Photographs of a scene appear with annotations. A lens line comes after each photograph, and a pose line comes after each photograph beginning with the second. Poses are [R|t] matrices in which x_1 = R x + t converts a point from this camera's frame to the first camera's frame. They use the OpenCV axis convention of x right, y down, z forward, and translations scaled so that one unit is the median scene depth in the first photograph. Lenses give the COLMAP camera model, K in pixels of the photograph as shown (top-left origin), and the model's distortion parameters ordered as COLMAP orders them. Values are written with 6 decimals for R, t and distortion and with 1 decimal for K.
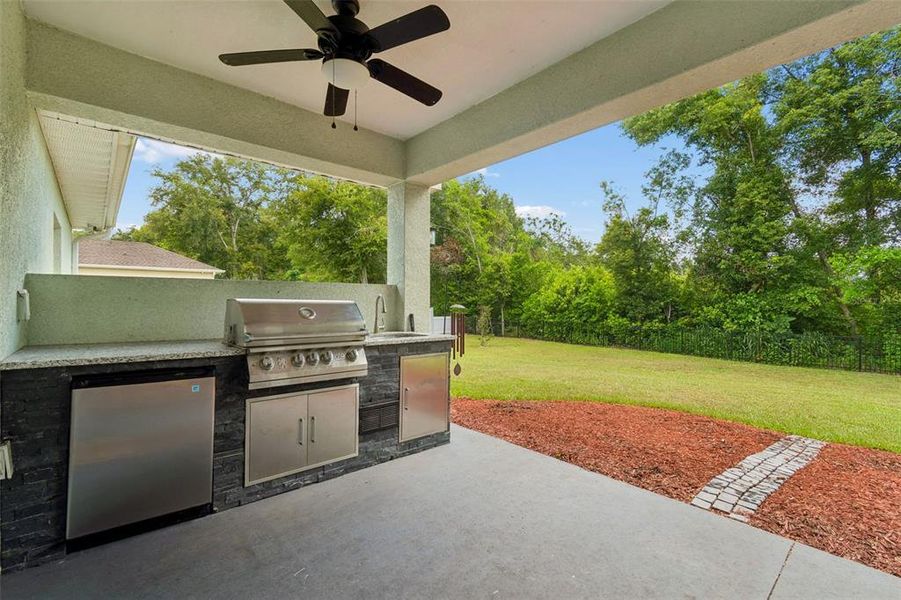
lens RADIAL K [[400.5, 0, 458.3], [0, 400.5, 299.5], [0, 0, 1]] dist [-0.000177, -0.000125]
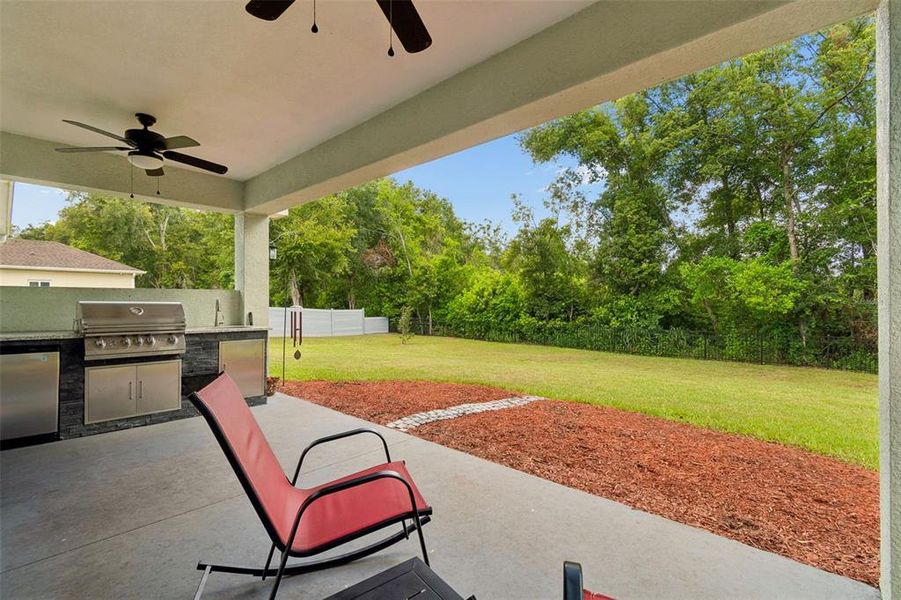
lens RADIAL K [[396.8, 0, 453.5], [0, 396.8, 305.2], [0, 0, 1]] dist [0.000777, -0.000679]
pose [[0.993604, -0.003034, 0.112876, 0.080299], [0.001753, 0.999933, 0.011452, -0.000336], [-0.112903, -0.011181, 0.993543, -0.076013]]
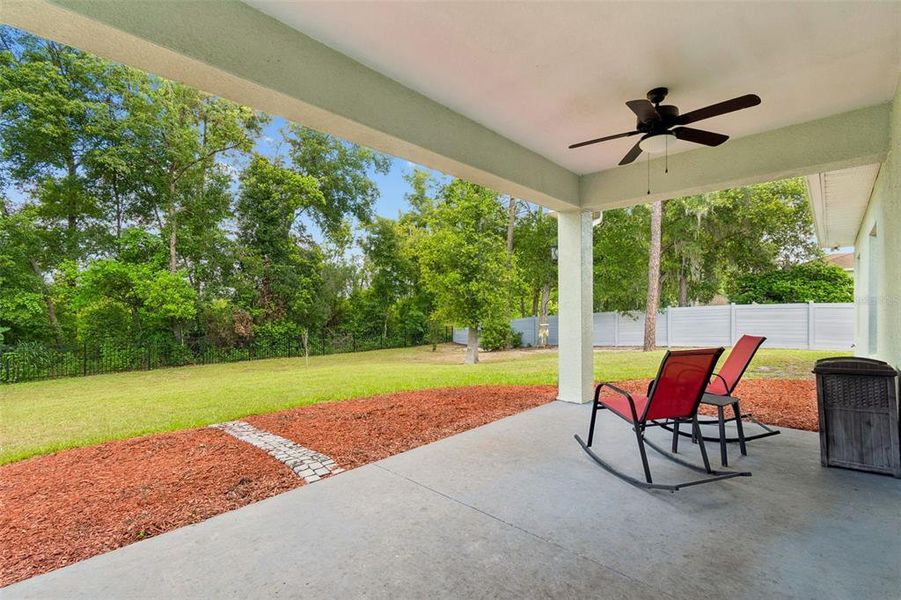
lens RADIAL K [[396.8, 0, 453.5], [0, 396.8, 305.2], [0, 0, 1]] dist [0.000777, -0.000679]
pose [[-0.066456, 0.004430, 0.997780, -0.069825], [0.000052, 0.999990, -0.004437, 0.000373], [-0.997789, -0.000243, -0.066455, 0.078339]]
